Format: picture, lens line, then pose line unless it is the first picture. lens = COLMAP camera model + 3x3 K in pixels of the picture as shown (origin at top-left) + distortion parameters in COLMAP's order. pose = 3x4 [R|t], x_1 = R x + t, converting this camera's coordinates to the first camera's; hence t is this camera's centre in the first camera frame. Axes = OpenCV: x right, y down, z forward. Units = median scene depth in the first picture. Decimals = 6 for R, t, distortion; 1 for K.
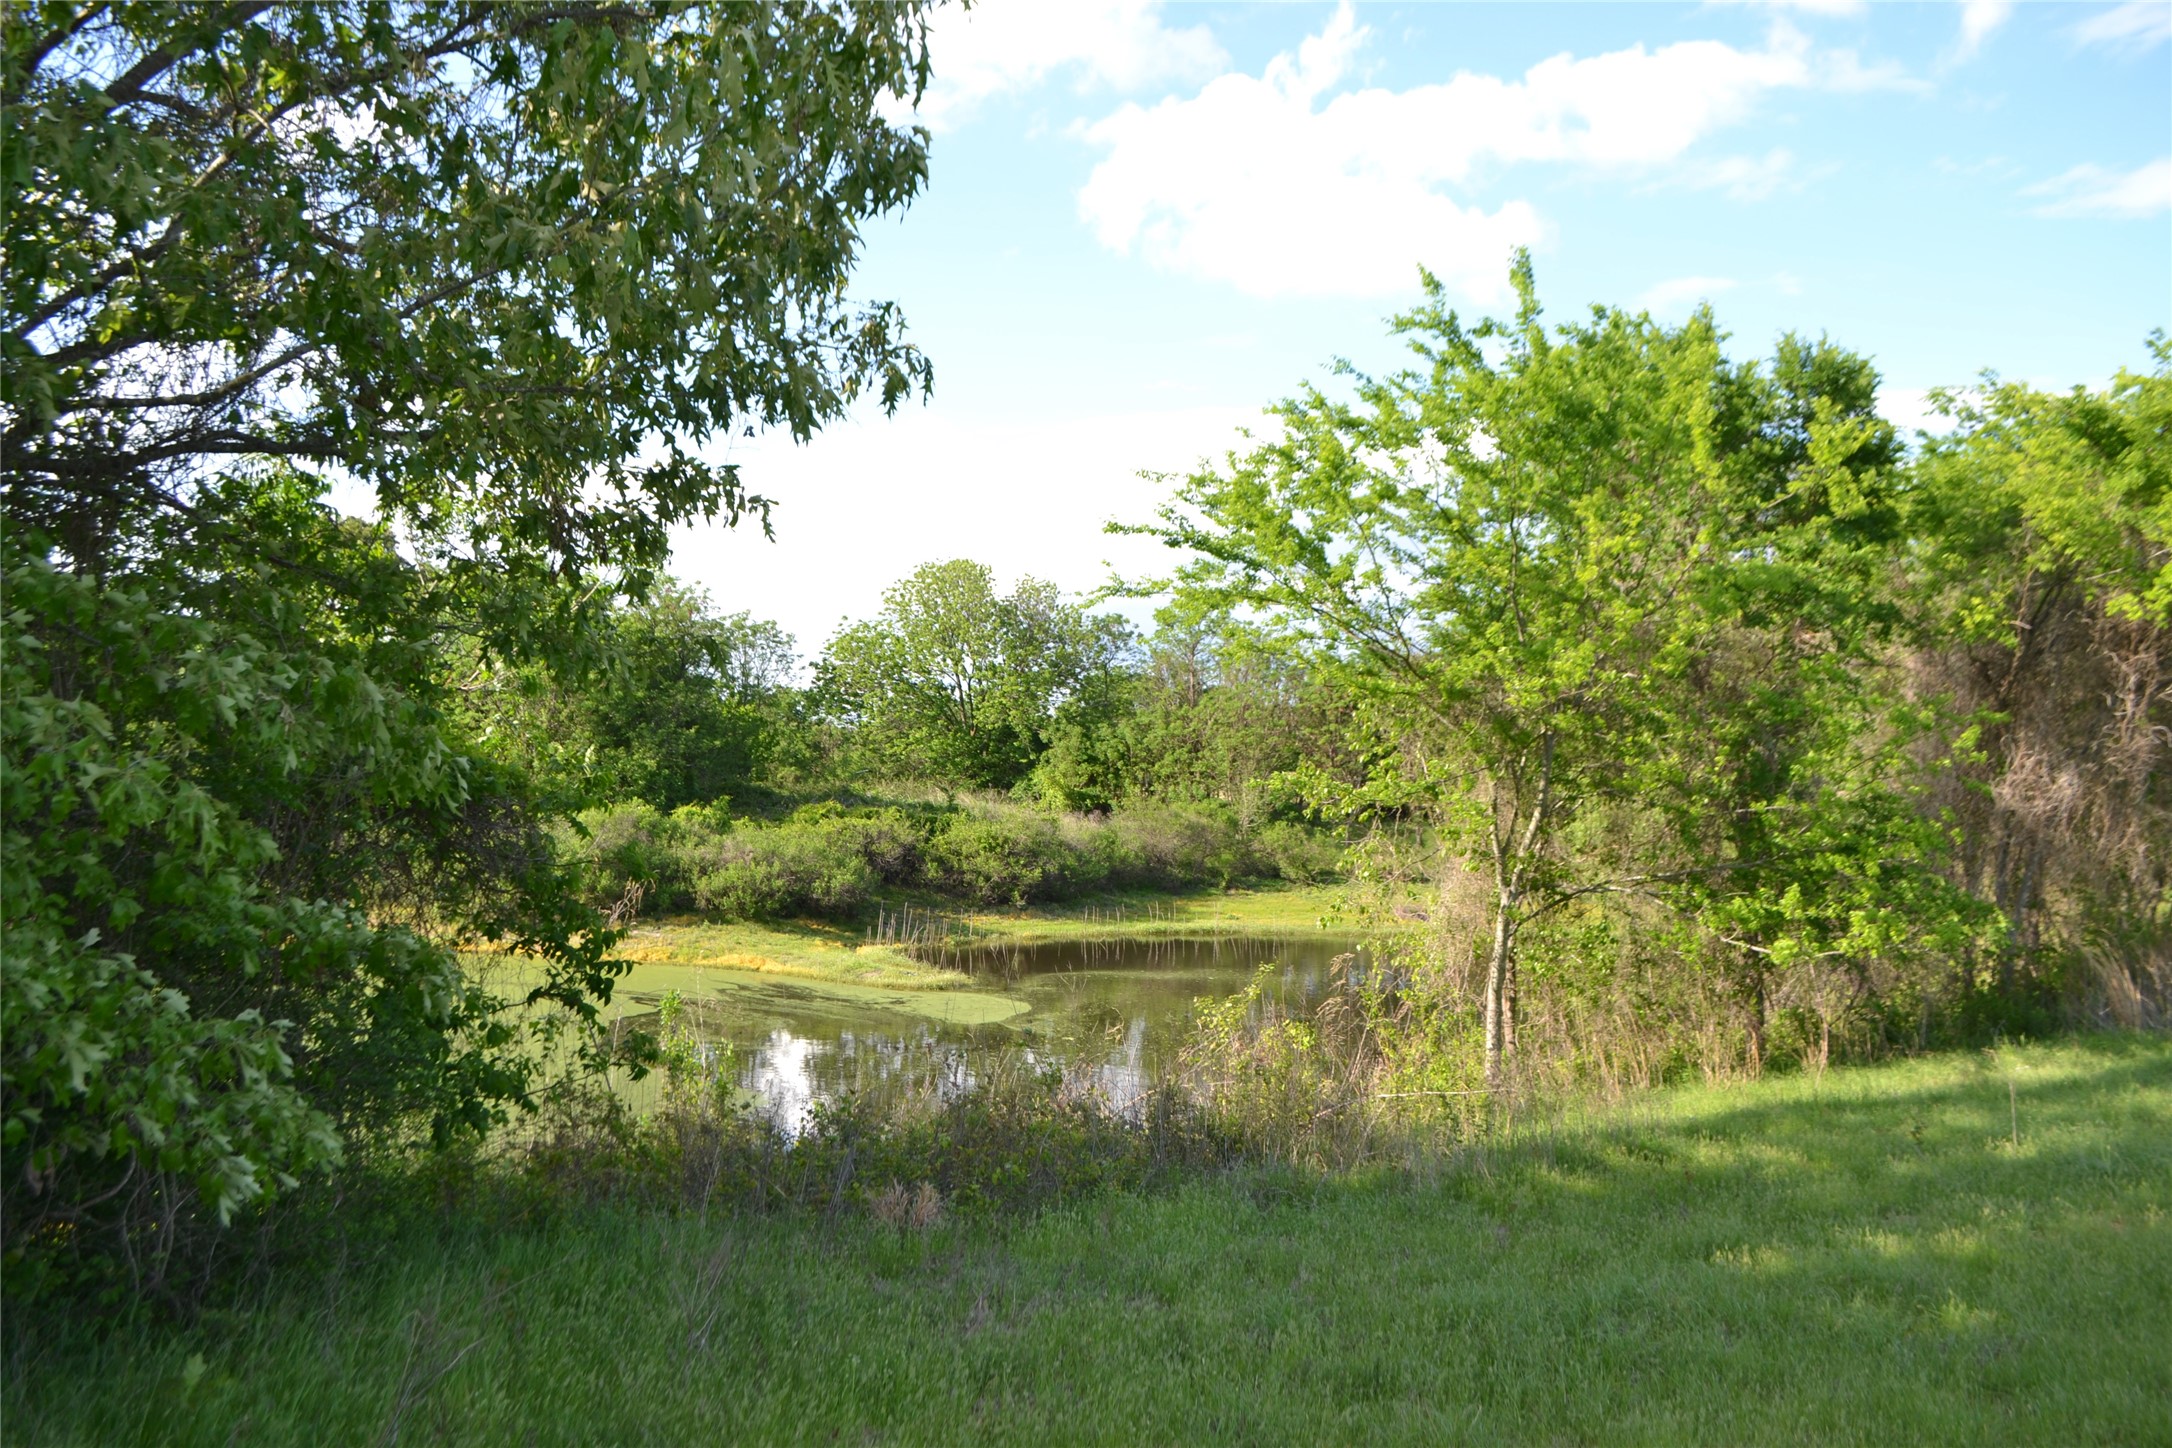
lens RADIAL K [[1735.5, 0, 1086.0], [0, 1735.5, 724.0], [0, 0, 1]] dist [-0.051327, -0.001230]
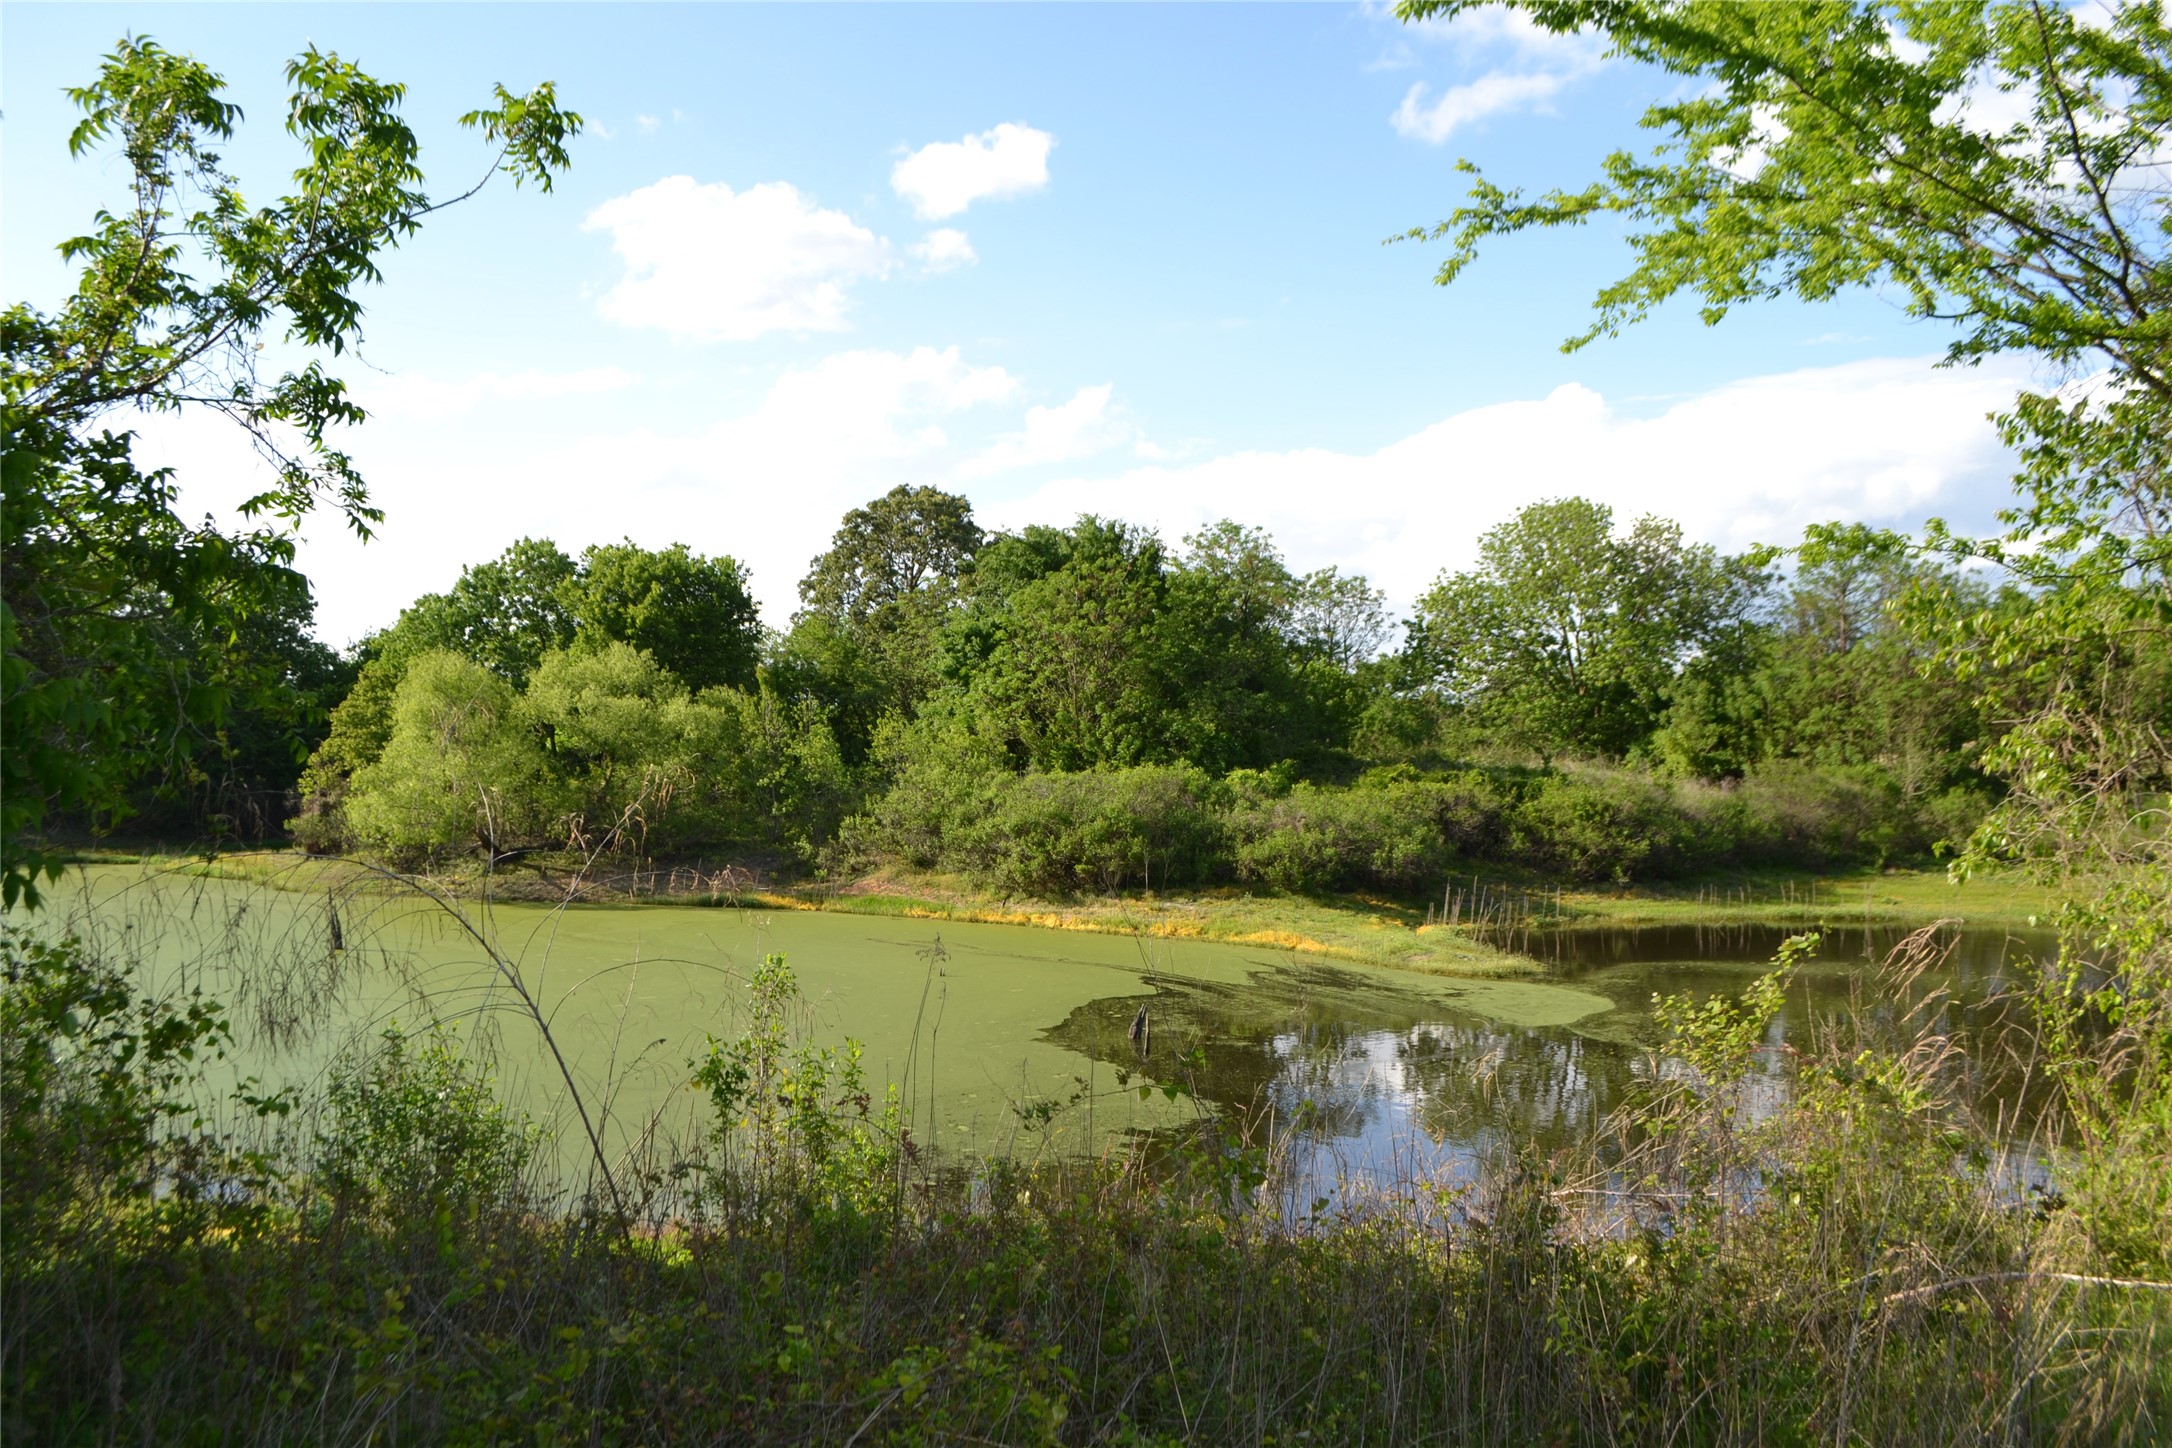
lens RADIAL K [[1751.7, 0, 1084.0], [0, 1751.7, 760.2], [0, 0, 1]] dist [-0.073315, -0.001598]
pose [[0.934580, -0.008176, -0.355659, 0.018582], [0.019122, 0.999445, 0.027270, 0.015165], [0.355238, -0.032287, 0.934218, 0.102882]]
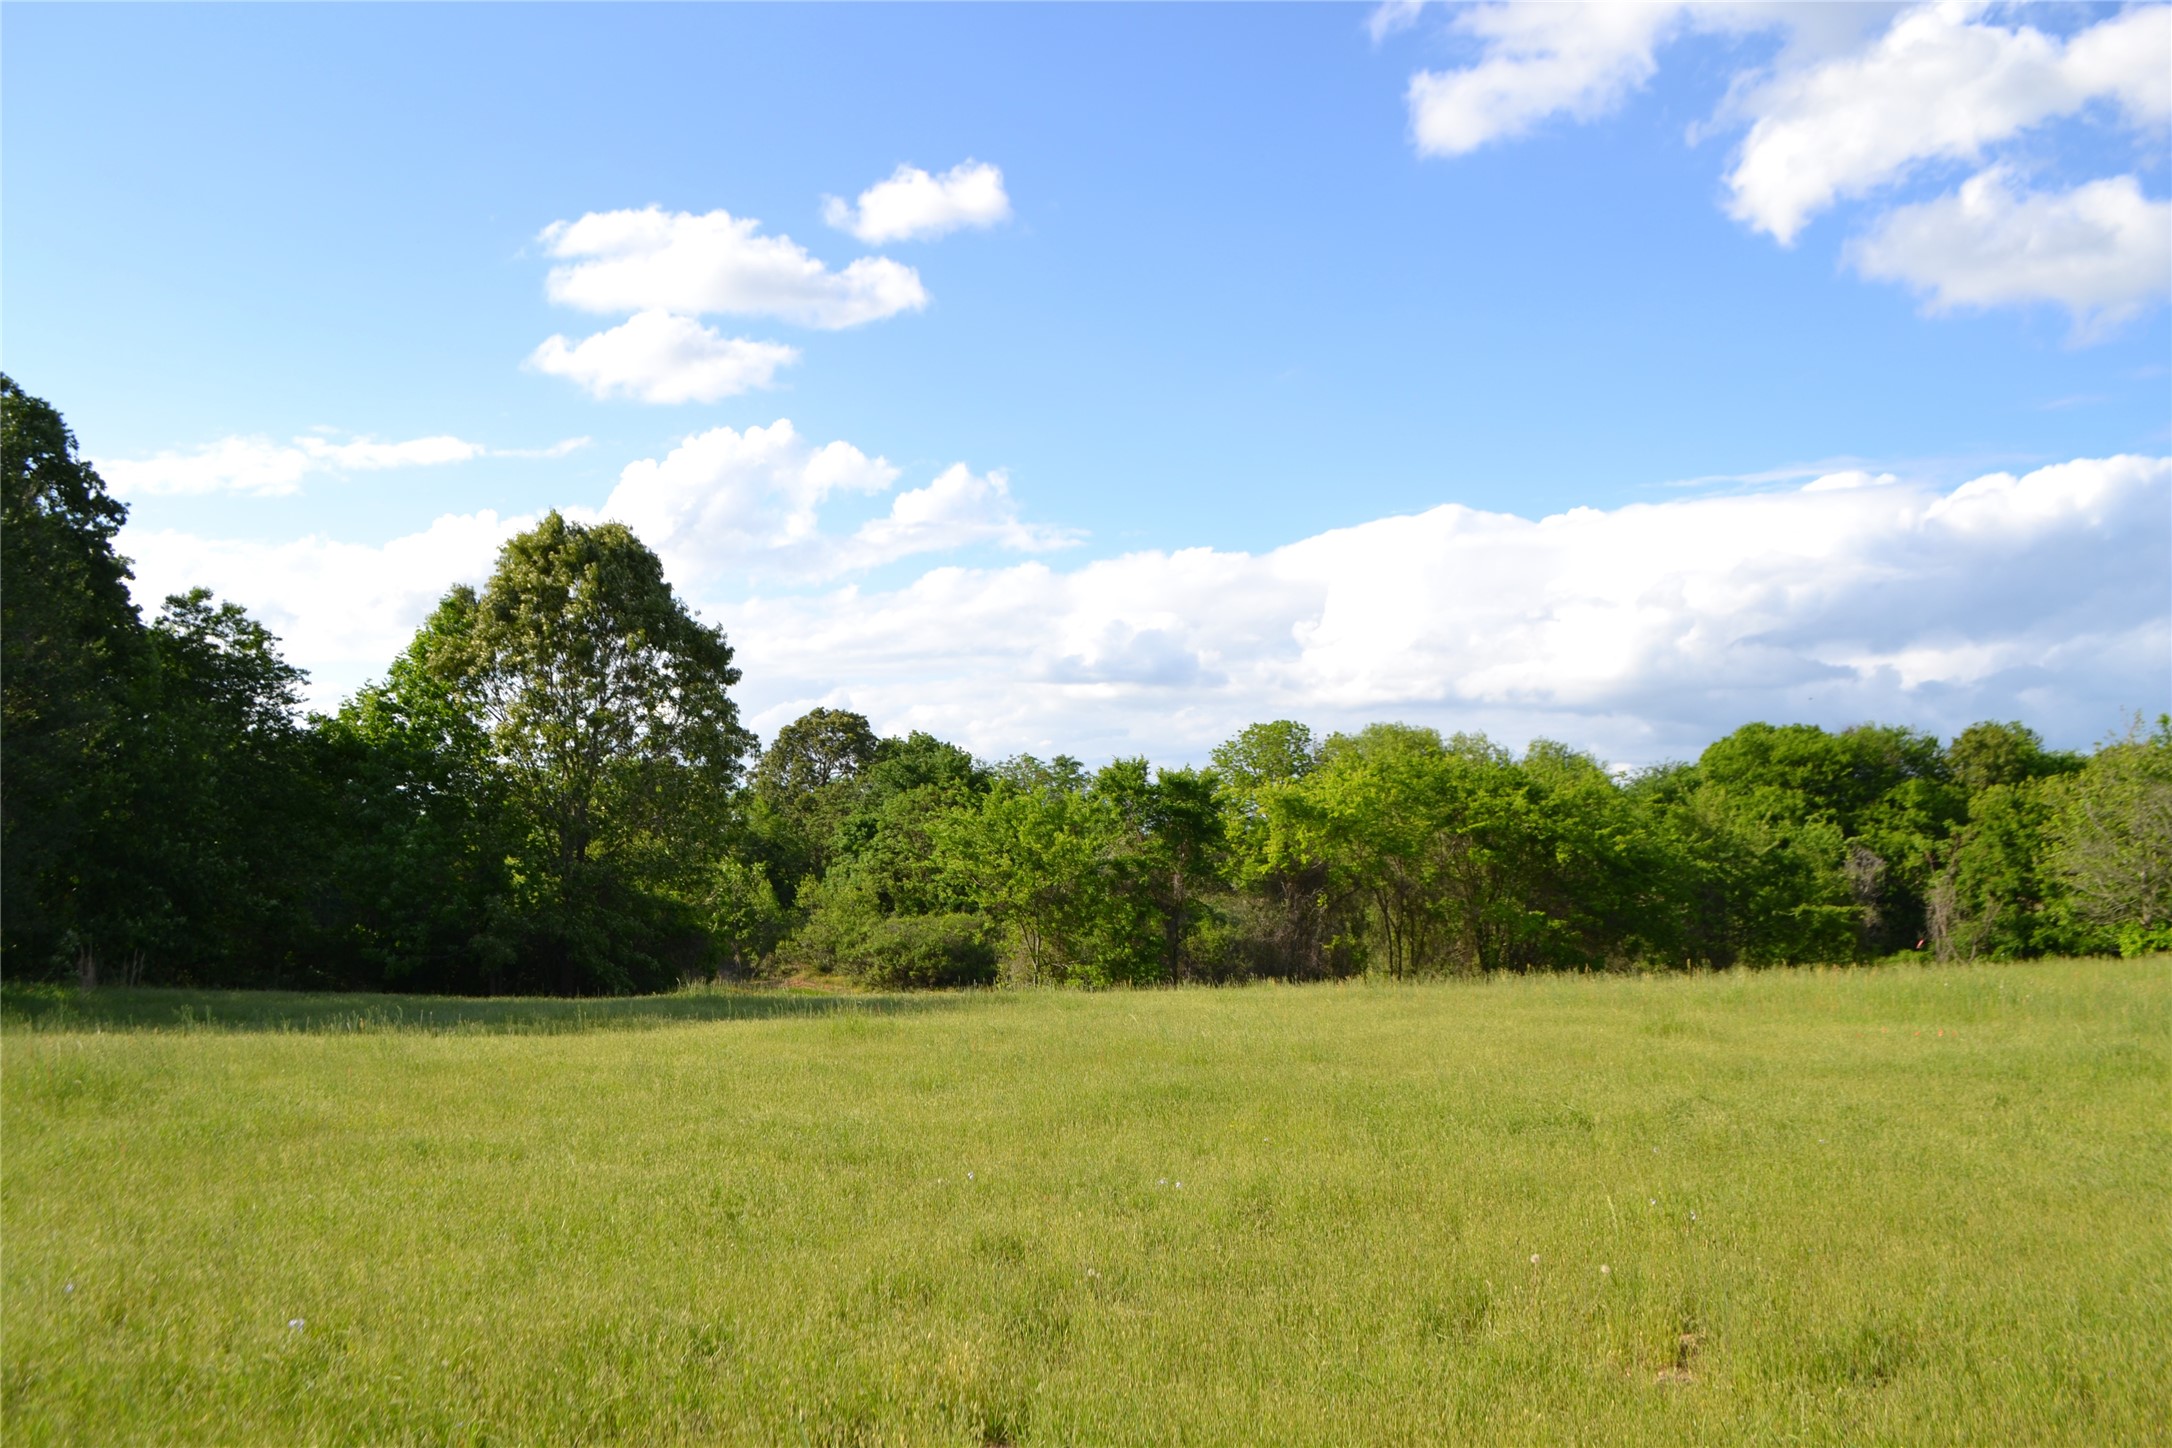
lens RADIAL K [[1723.3, 0, 1111.2], [0, 1723.3, 754.6], [0, 0, 1]] dist [-0.060863, -0.005106]
pose [[0.954813, -0.015541, -0.296801, 0.281229], [0.005825, 0.999419, -0.033589, -0.039122], [0.297151, 0.030343, 0.954348, -0.400827]]
